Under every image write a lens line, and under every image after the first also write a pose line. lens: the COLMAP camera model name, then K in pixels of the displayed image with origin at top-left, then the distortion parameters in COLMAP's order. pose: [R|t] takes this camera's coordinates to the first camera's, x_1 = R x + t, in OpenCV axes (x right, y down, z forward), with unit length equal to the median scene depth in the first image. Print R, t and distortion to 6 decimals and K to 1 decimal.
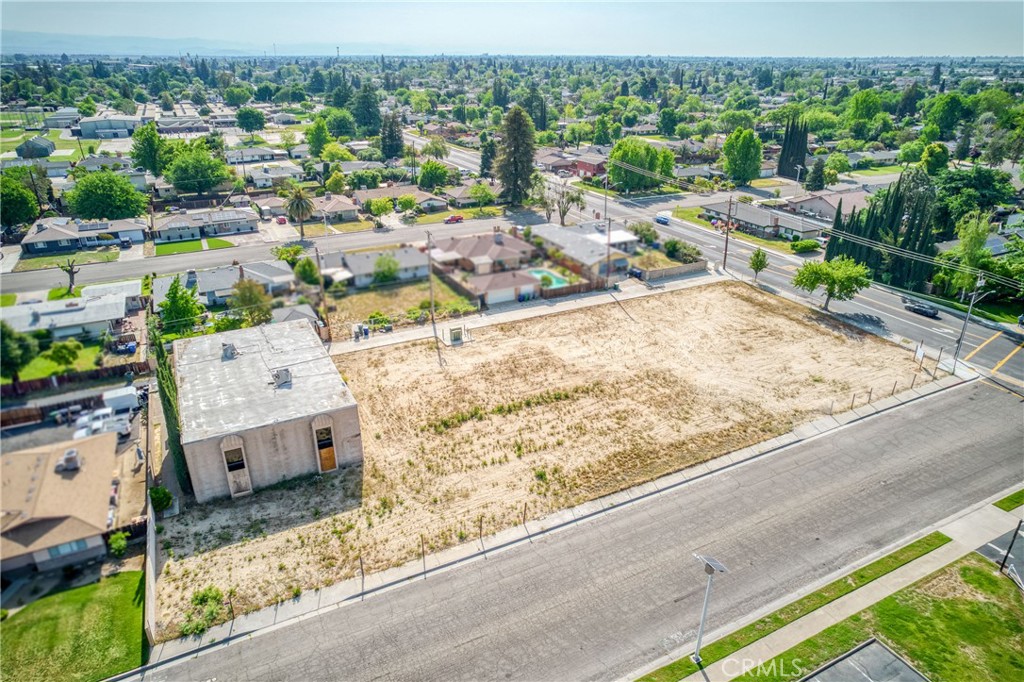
lens RADIAL K [[647.6, 0, 510.9], [0, 647.6, 353.0], [0, 0, 1]] dist [-0.073083, 0.081634]
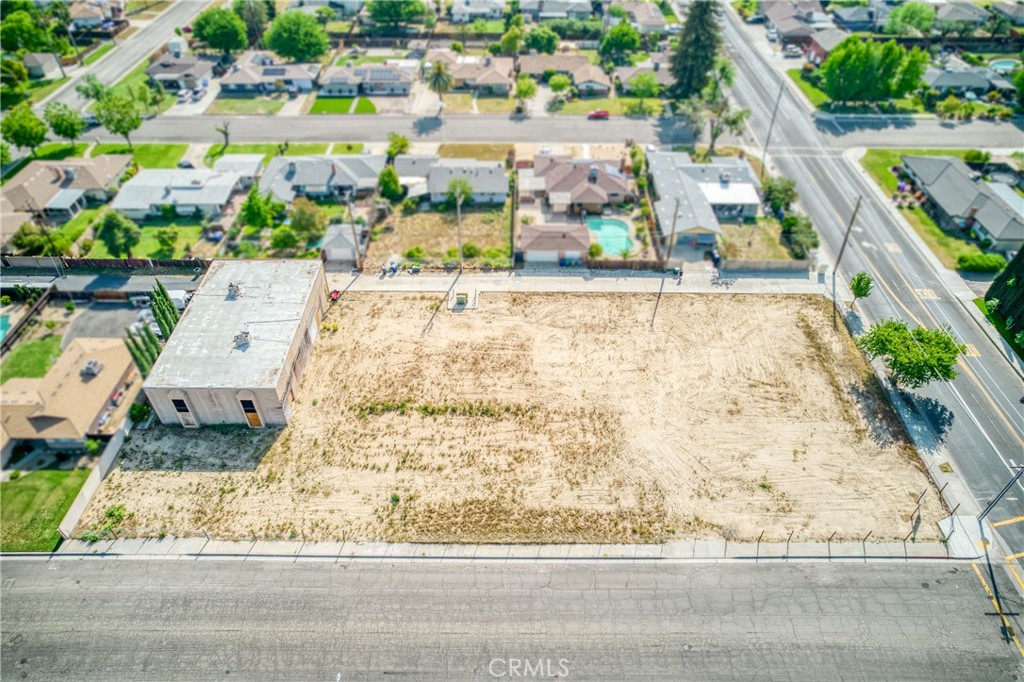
lens RADIAL K [[647.6, 0, 510.9], [0, 647.6, 353.0], [0, 0, 1]] dist [-0.073083, 0.081634]
pose [[0.890694, 0.313415, -0.329296, 0.395889], [-0.194304, 0.917320, 0.347520, -0.362762], [0.410988, -0.245551, 0.877949, 0.119907]]
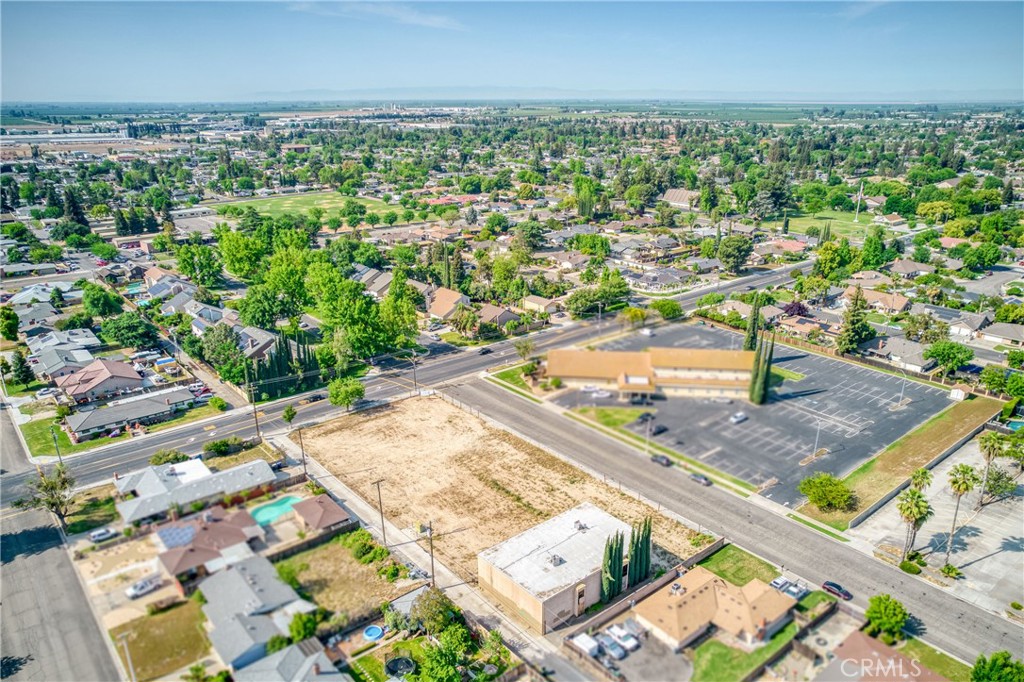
lens RADIAL K [[730.6, 0, 505.3], [0, 730.6, 378.1], [0, 0, 1]] dist [-0.075669, 0.068777]
pose [[-0.222081, -0.358772, 0.906622, -1.524002], [0.416969, 0.805580, 0.420925, -0.926011], [-0.881372, 0.471512, -0.029307, 0.843310]]
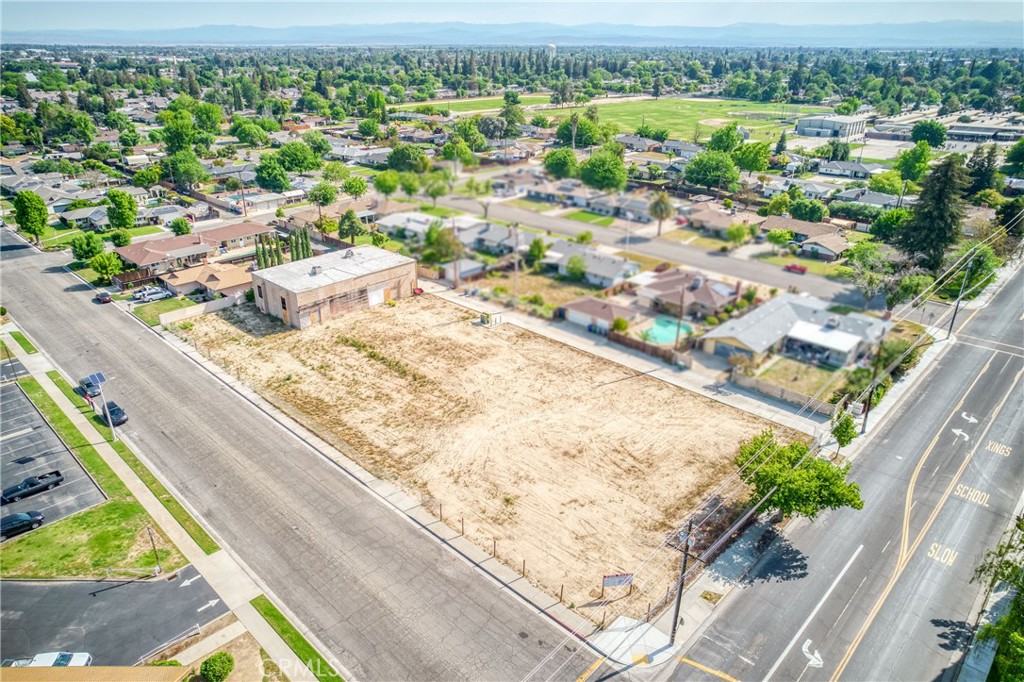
lens RADIAL K [[662.4, 0, 495.0], [0, 662.4, 343.6], [0, 0, 1]] dist [-0.068510, 0.072309]
pose [[0.323491, 0.391773, -0.861317, 1.113632], [-0.401306, 0.881146, 0.250071, -0.337075], [0.856917, 0.264756, 0.442264, 0.550286]]
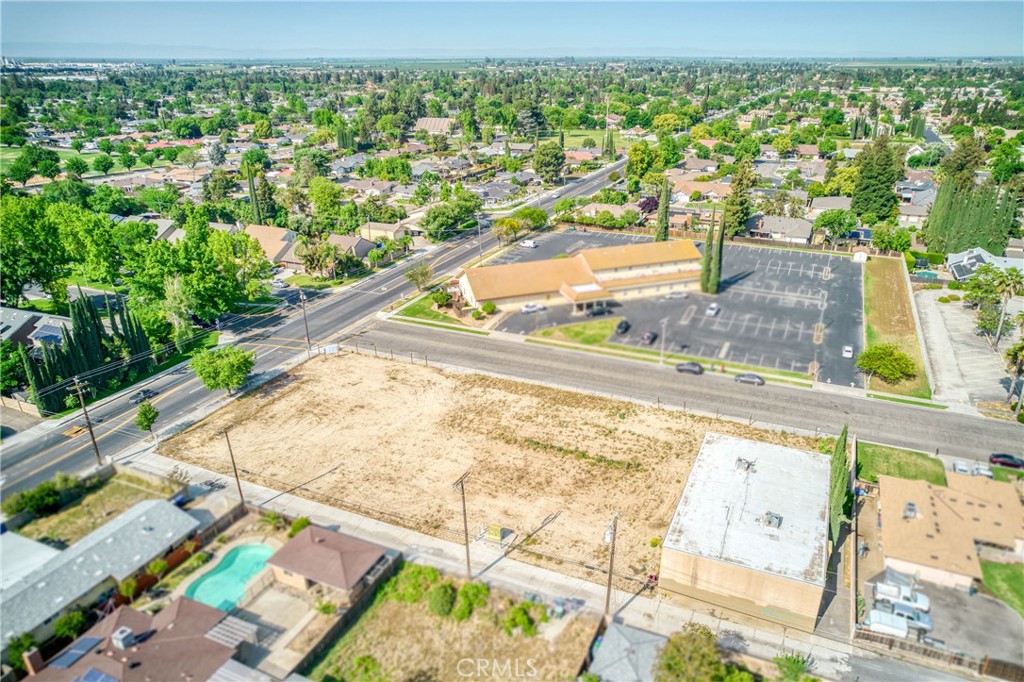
lens RADIAL K [[697.4, 0, 534.5], [0, 697.4, 359.3], [0, 0, 1]] dist [-0.077205, 0.093154]
pose [[-0.647237, -0.310902, 0.696006, -0.753397], [0.324209, 0.714080, 0.620467, -0.819169], [-0.689908, 0.627240, -0.361382, 1.295305]]
